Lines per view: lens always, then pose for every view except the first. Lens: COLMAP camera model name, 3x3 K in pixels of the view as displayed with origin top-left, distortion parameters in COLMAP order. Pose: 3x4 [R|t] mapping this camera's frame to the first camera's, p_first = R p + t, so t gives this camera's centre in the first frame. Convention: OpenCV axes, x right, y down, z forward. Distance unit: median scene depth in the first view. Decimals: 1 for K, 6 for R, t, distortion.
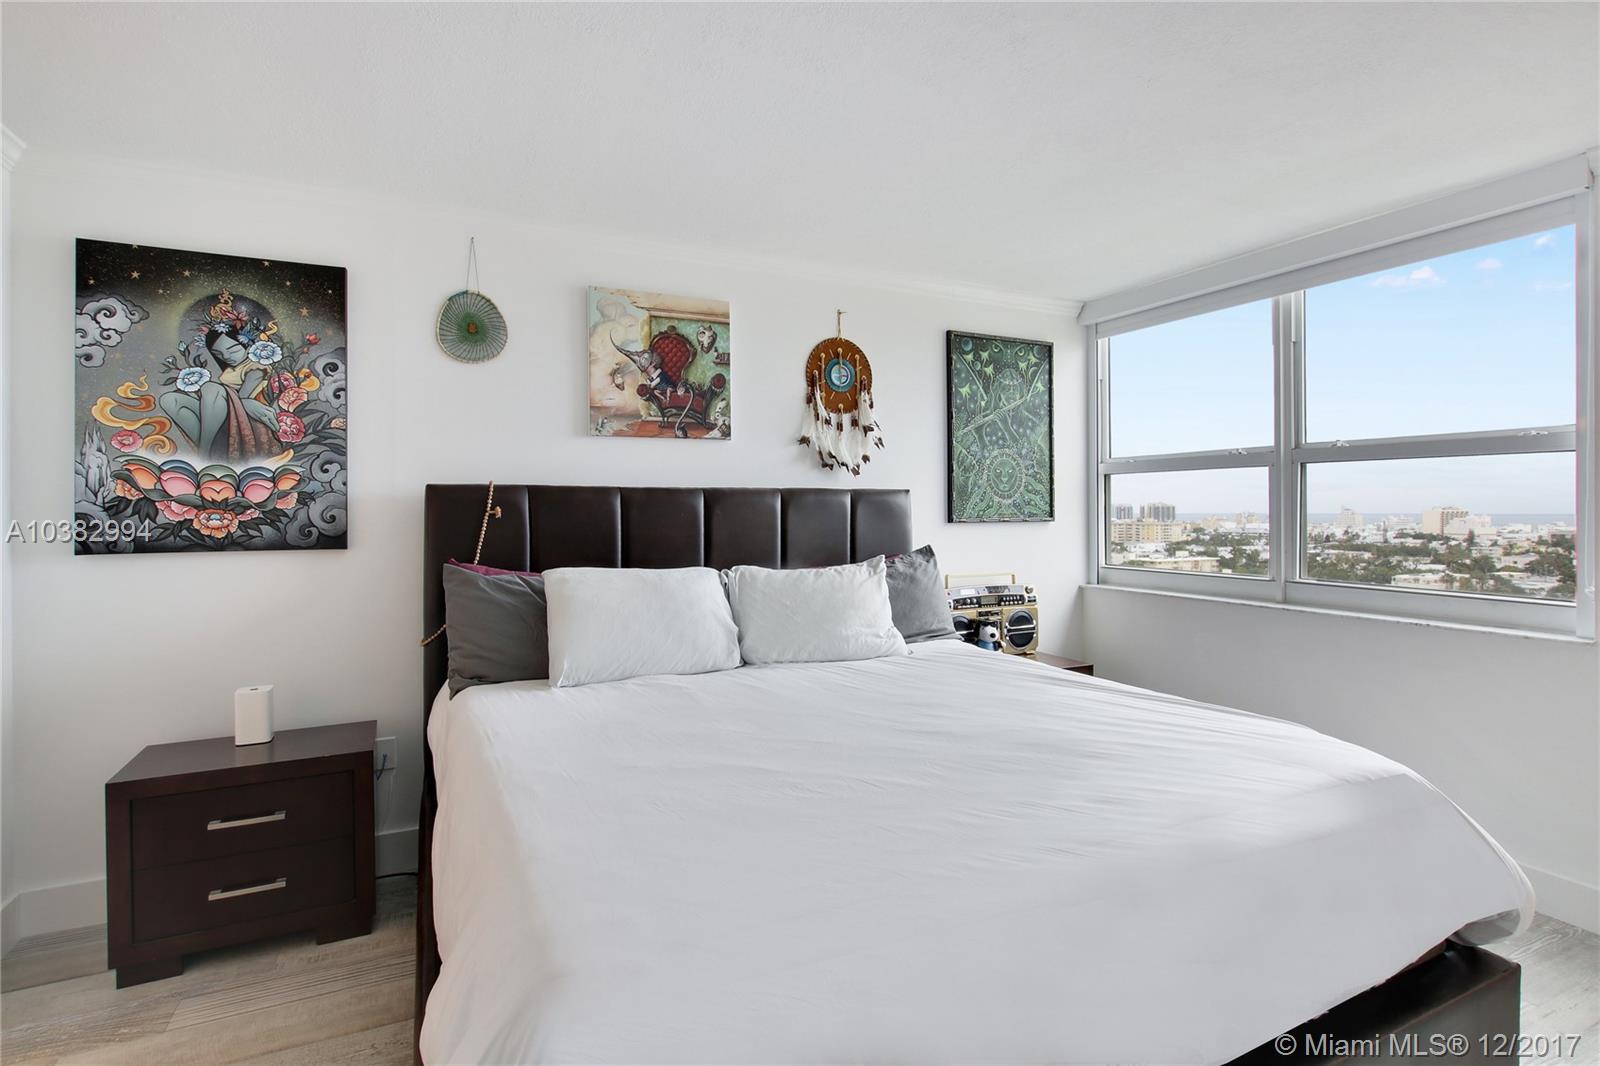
lens RADIAL K [[868.3, 0, 800.4], [0, 868.3, 513.5], [0, 0, 1]] dist [-0.025208, 0.000307]
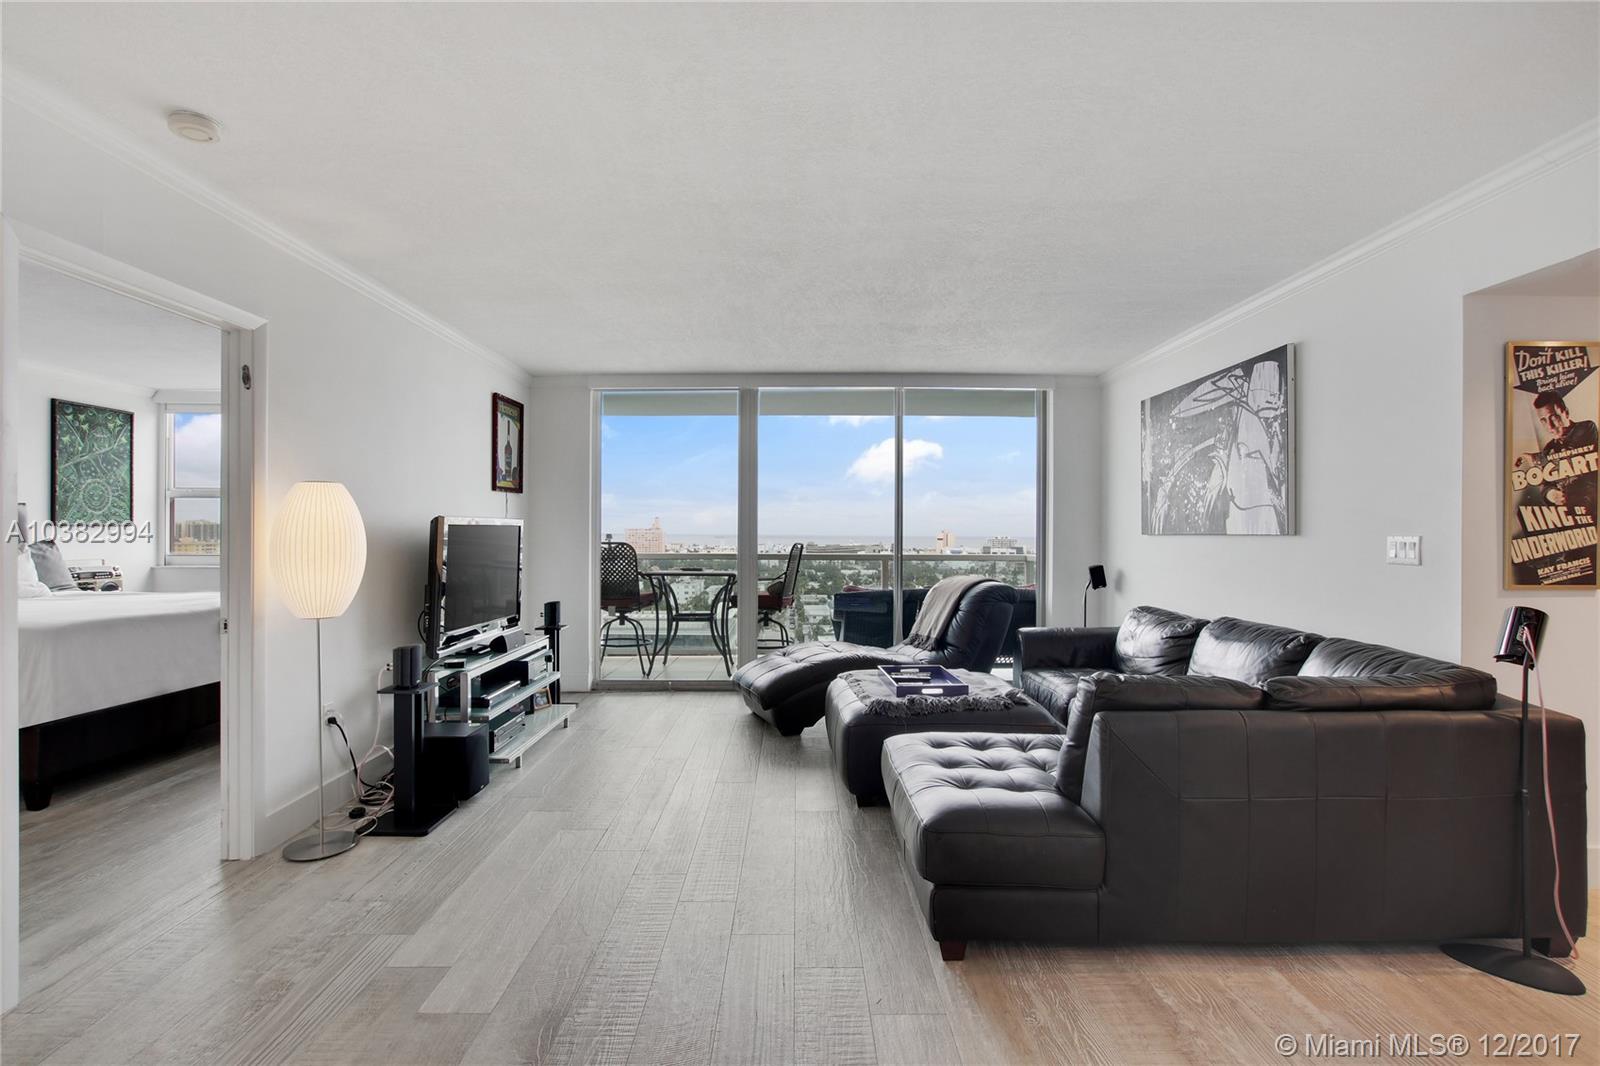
lens RADIAL K [[771.0, 0, 770.0], [0, 771.0, 528.7], [0, 0, 1]] dist [-0.008659, 0.000443]
pose [[0.505906, 0.009915, 0.862532, -0.417094], [-0.008626, 0.999942, -0.006434, 0.016322], [-0.862546, -0.004185, 0.505962, -0.908690]]
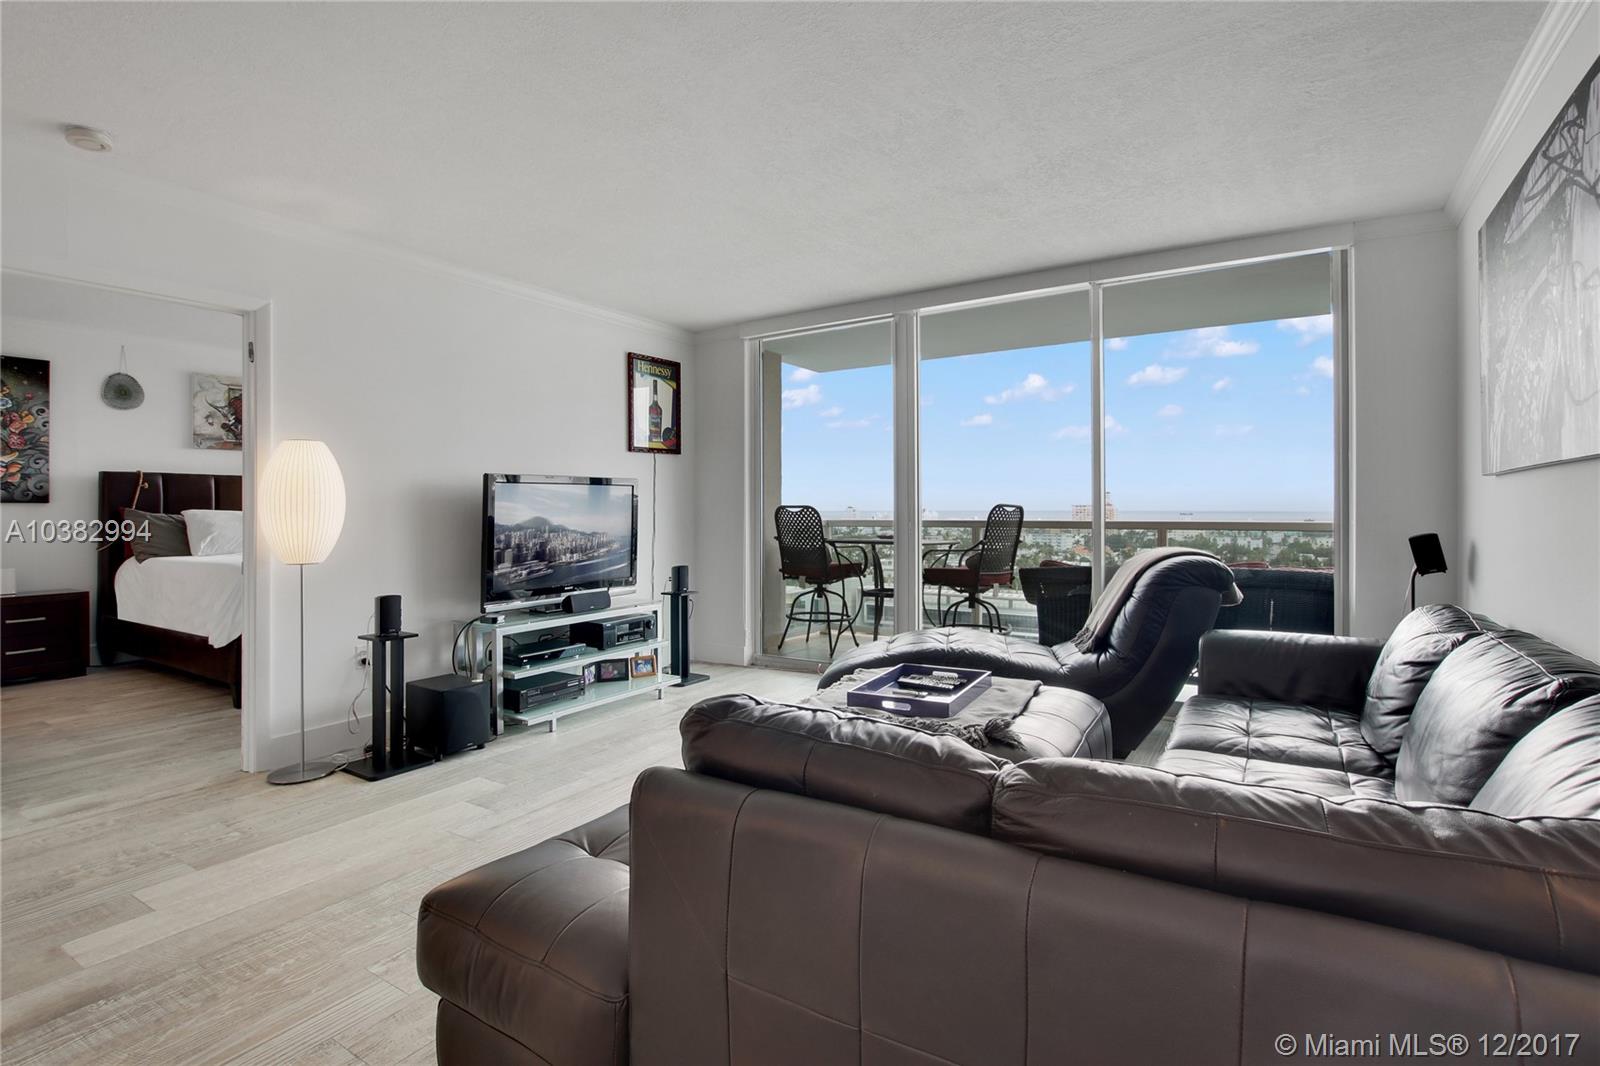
lens RADIAL K [[789.0, 0, 761.6], [0, 789.0, 503.2], [0, 0, 1]] dist [-0.005329, 0.000232]
pose [[0.890068, 0.004673, 0.455803, 0.089400], [-0.001107, 0.999967, -0.008091, 0.045895], [-0.455825, 0.006697, 0.890044, -1.133217]]
